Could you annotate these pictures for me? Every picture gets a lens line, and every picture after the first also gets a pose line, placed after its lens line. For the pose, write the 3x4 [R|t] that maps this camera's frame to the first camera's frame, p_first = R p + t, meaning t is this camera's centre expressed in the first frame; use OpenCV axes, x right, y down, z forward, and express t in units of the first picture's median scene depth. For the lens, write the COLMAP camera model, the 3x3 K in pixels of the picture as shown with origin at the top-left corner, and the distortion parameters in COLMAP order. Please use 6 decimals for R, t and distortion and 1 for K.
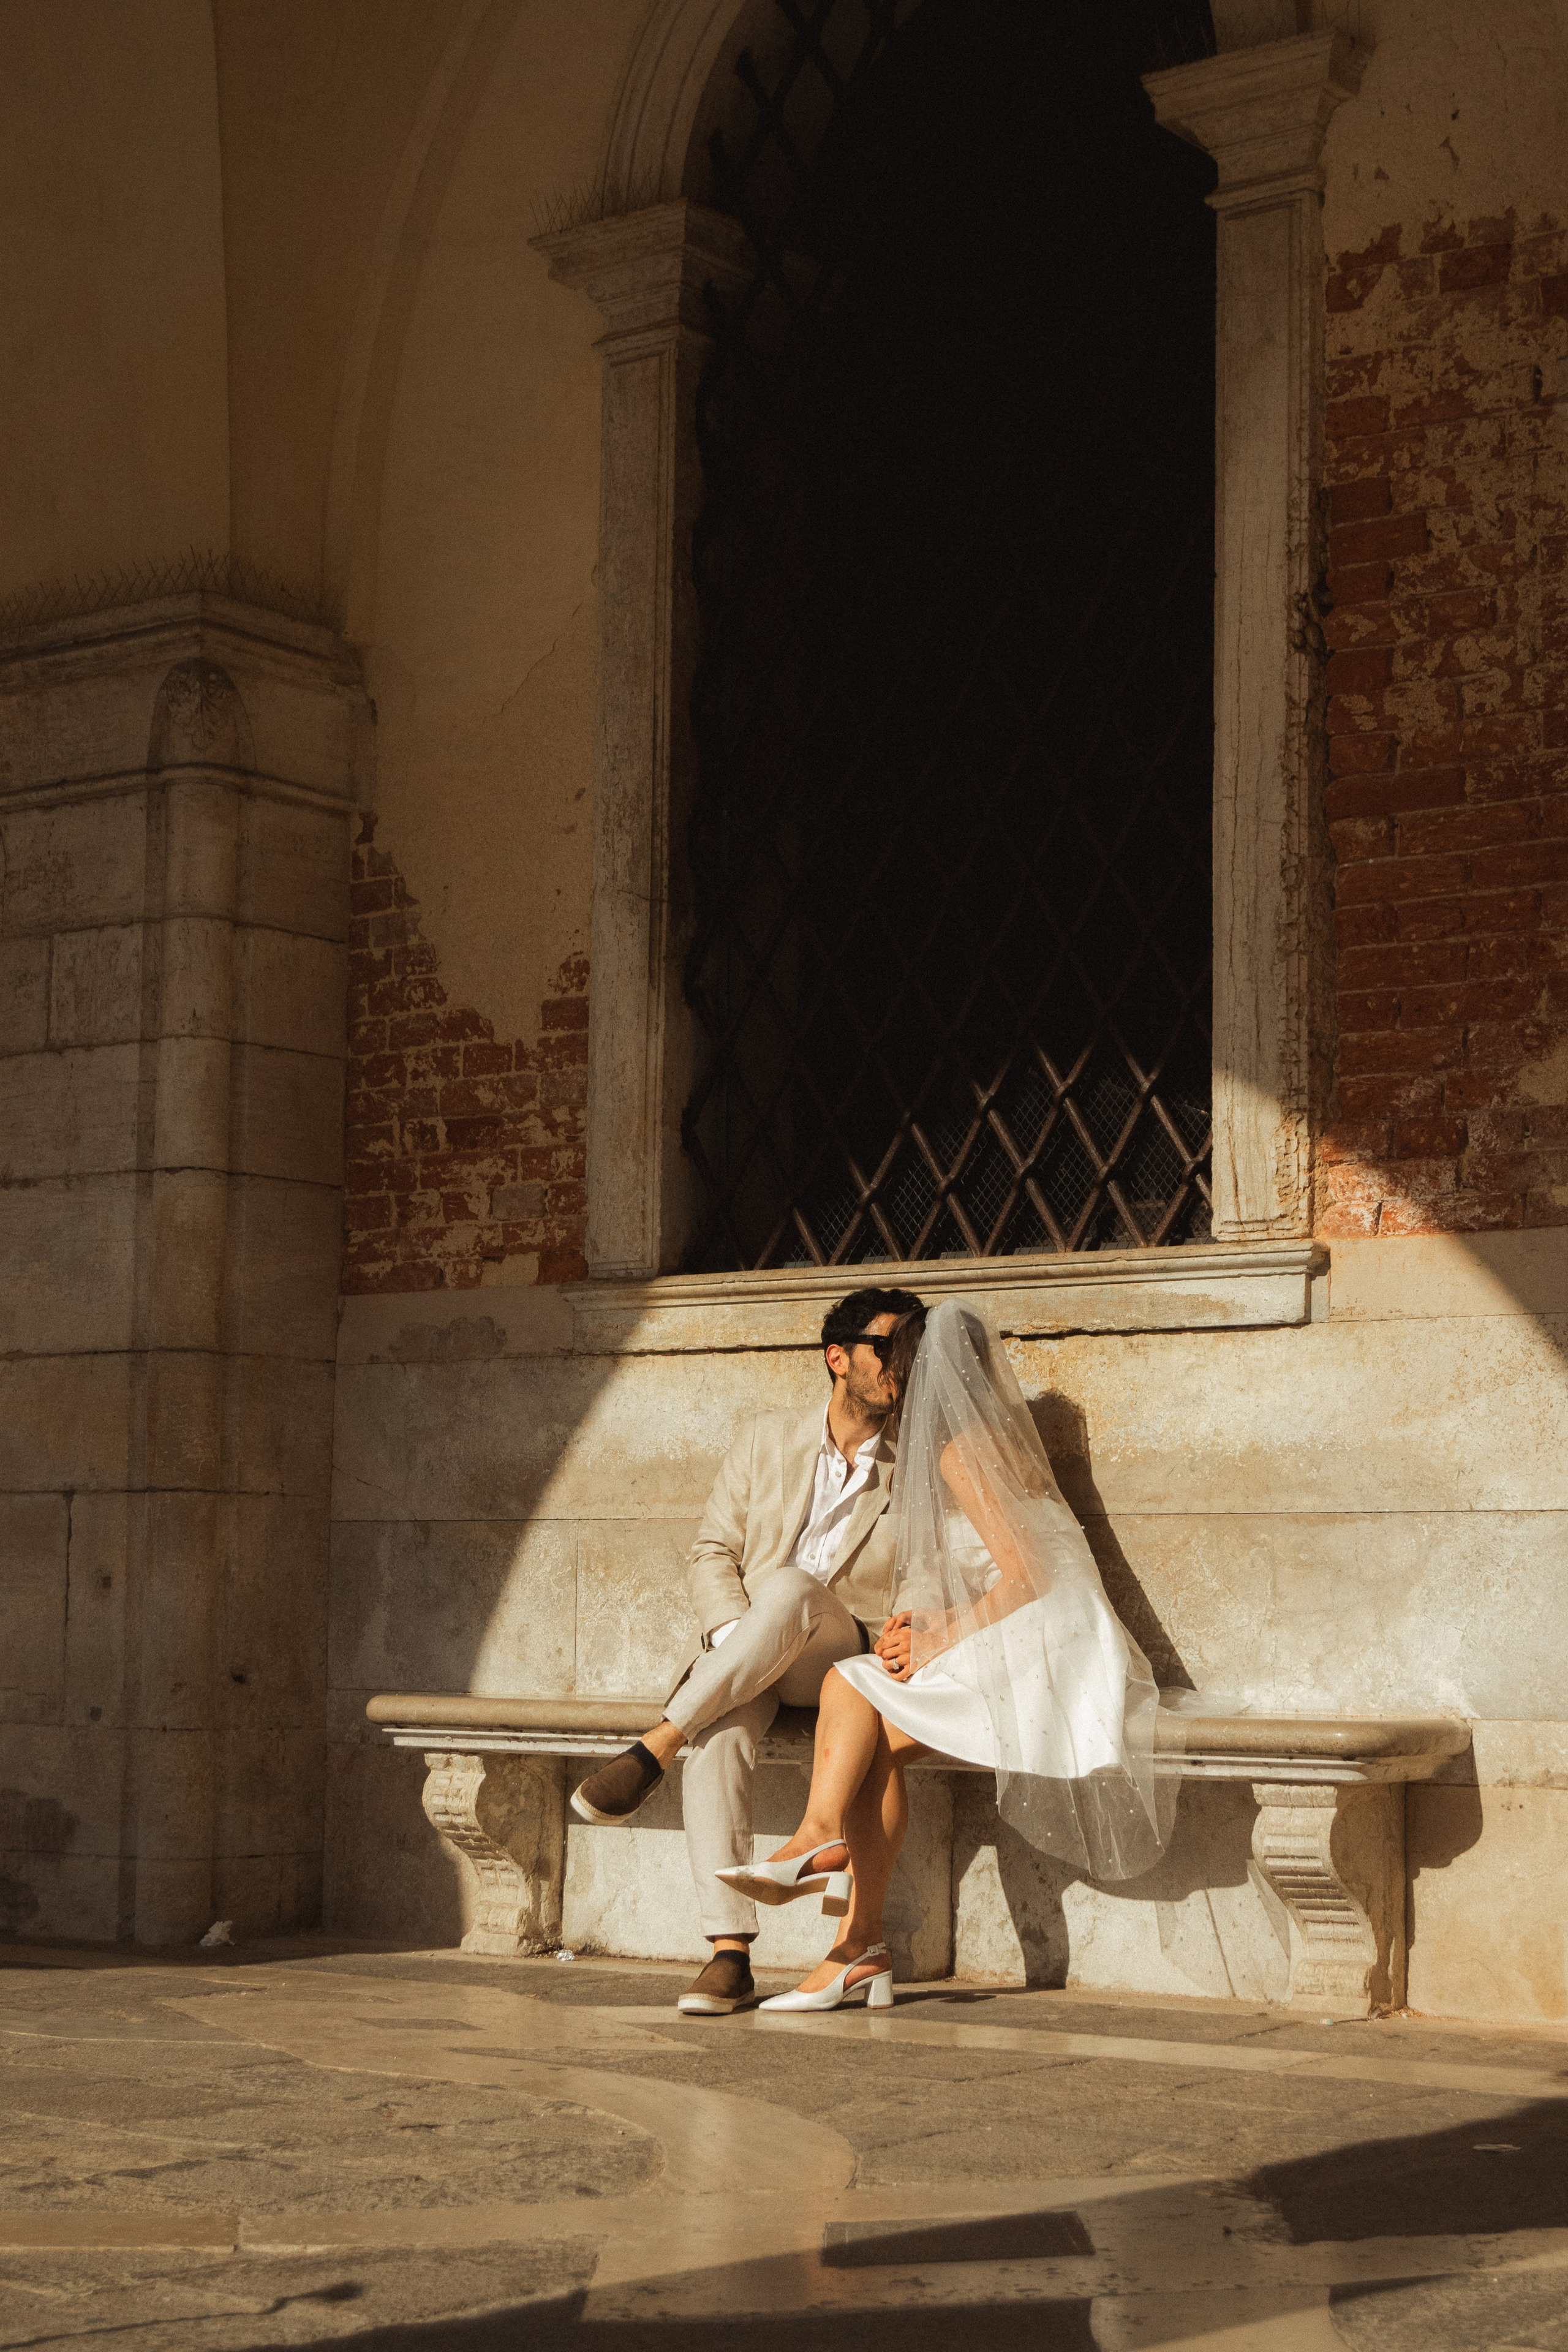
lens RADIAL K [[4045.8, 0, 783.3], [0, 4045.8, 1177.5], [0, 0, 1]] dist [-0.052272, 0.000000]
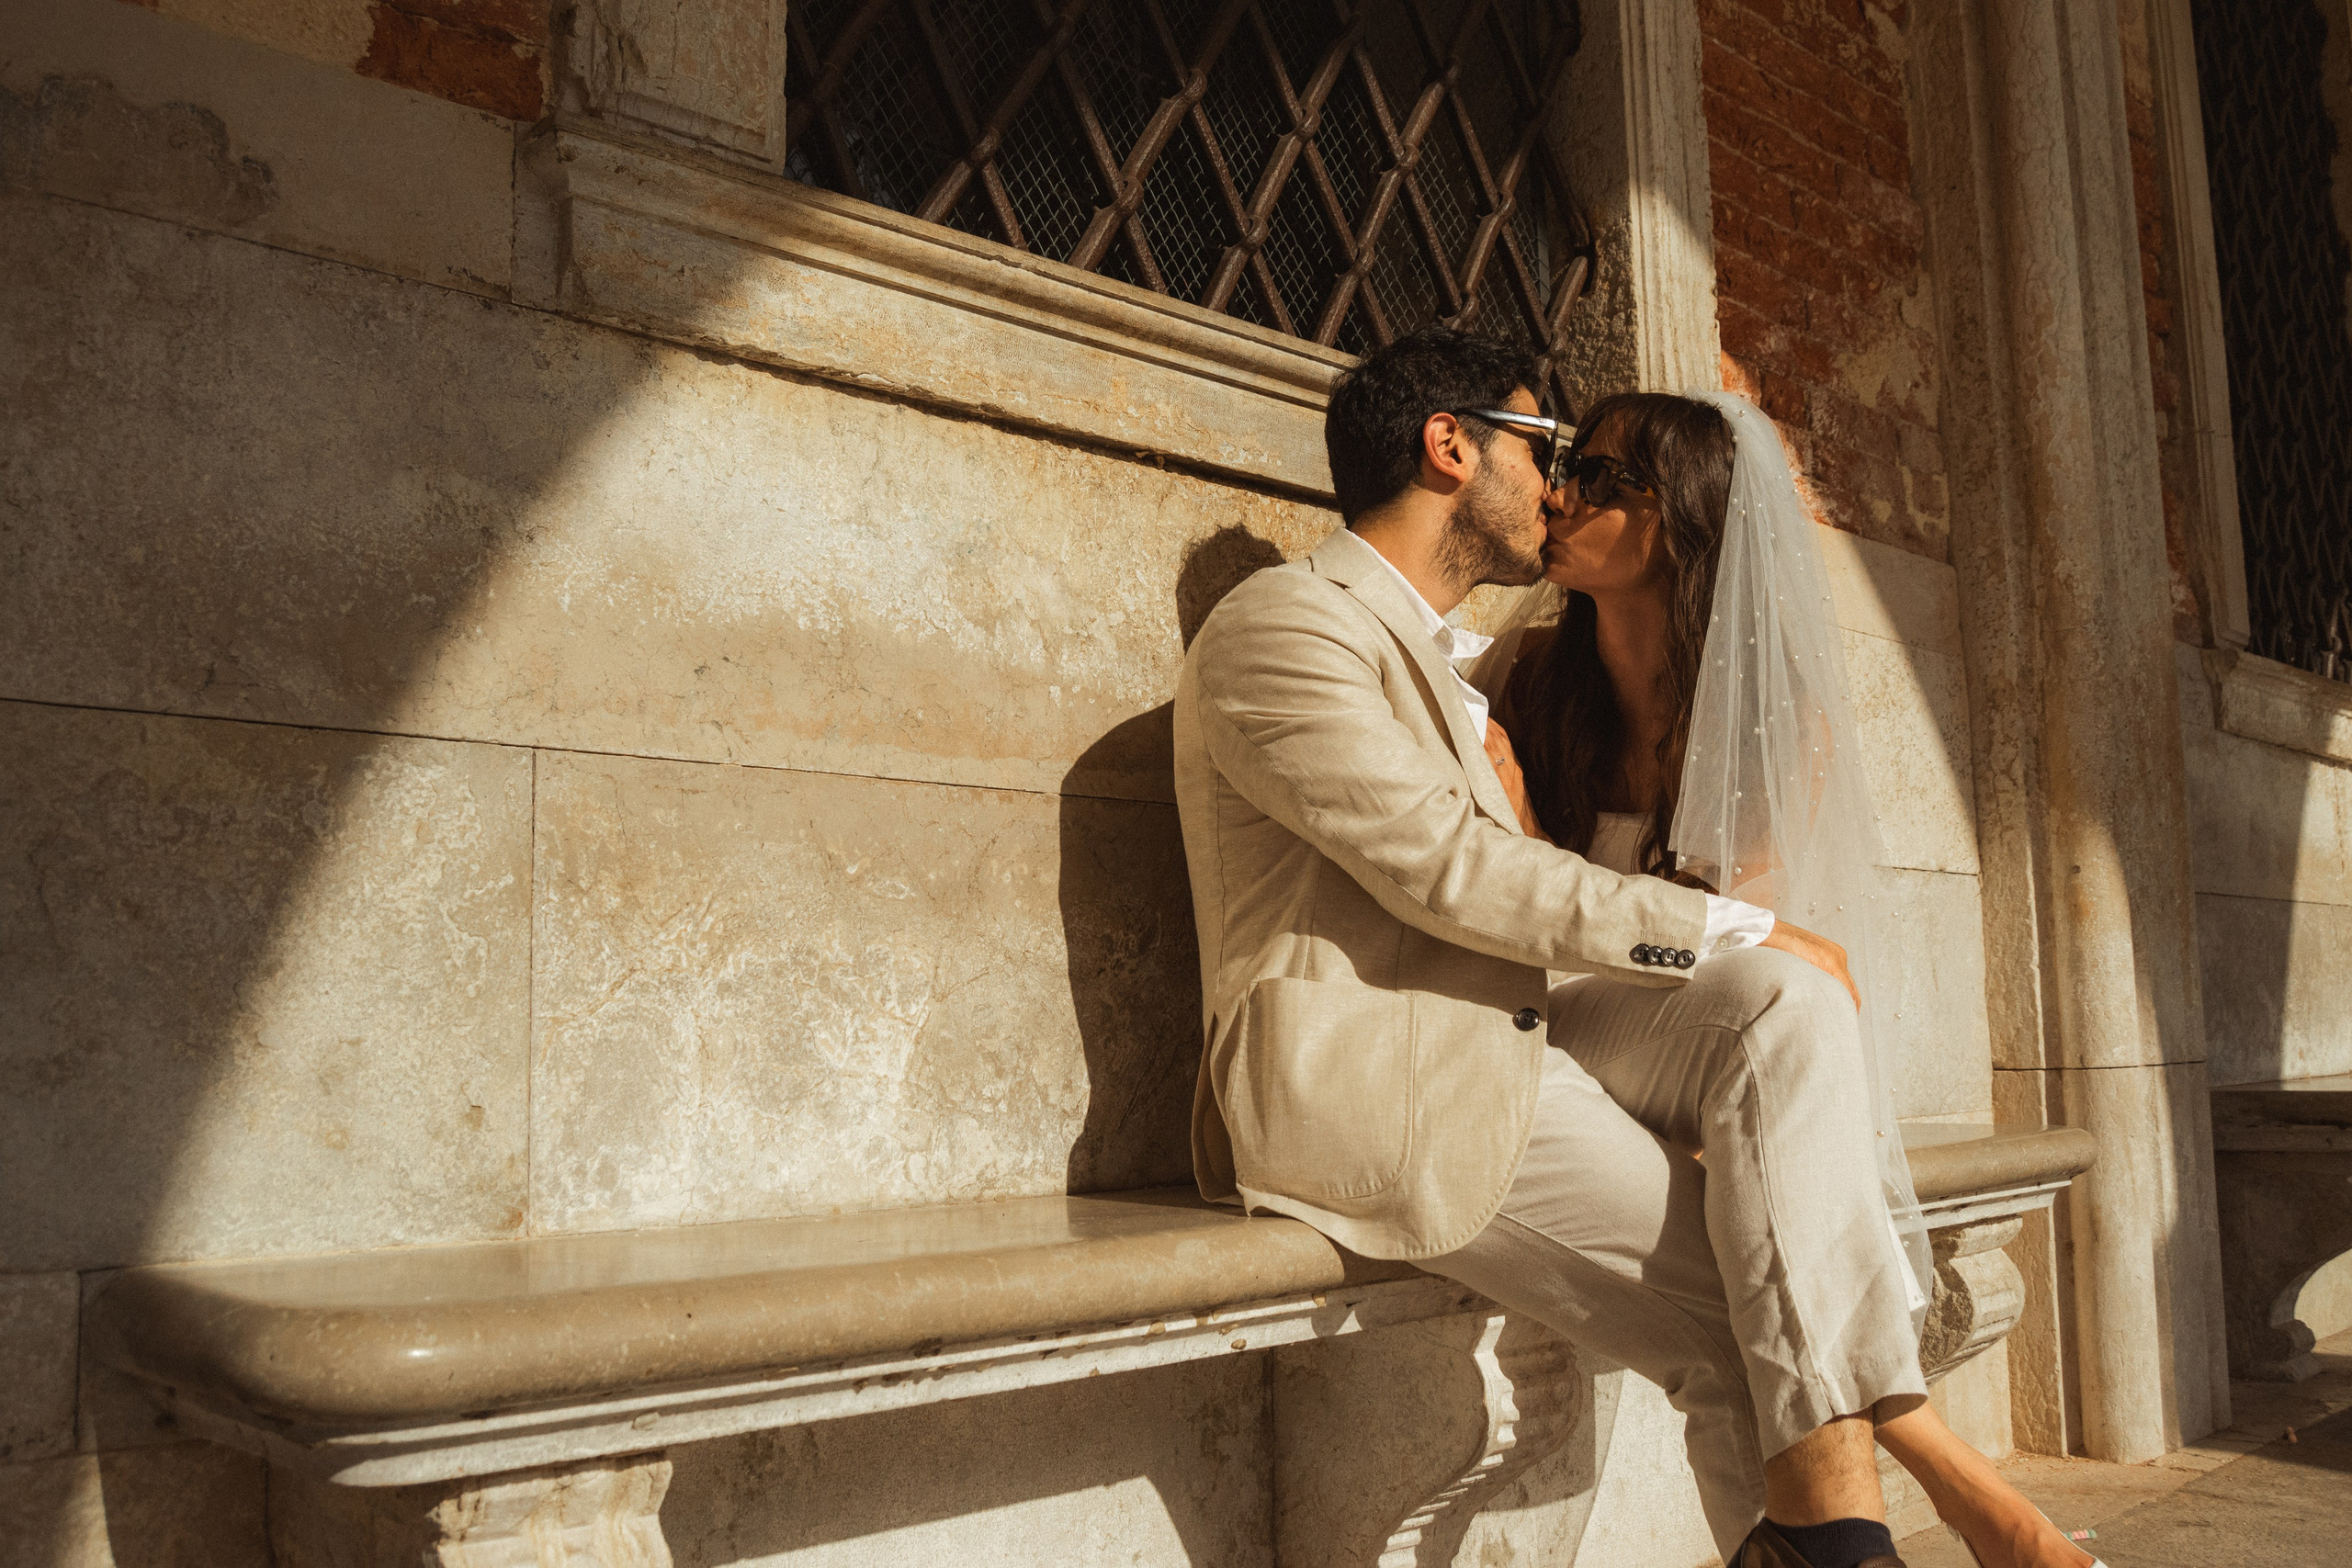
lens RADIAL K [[2109.9, 0, 1175.6], [0, 2109.9, 771.7], [0, 0, 1]] dist [-0.060538, 0.001424]
pose [[0.152582, 0.108738, 0.982291, -0.227978], [-0.091317, 0.991228, -0.095543, 0.100157], [-0.984063, -0.075122, 0.161173, 0.919172]]
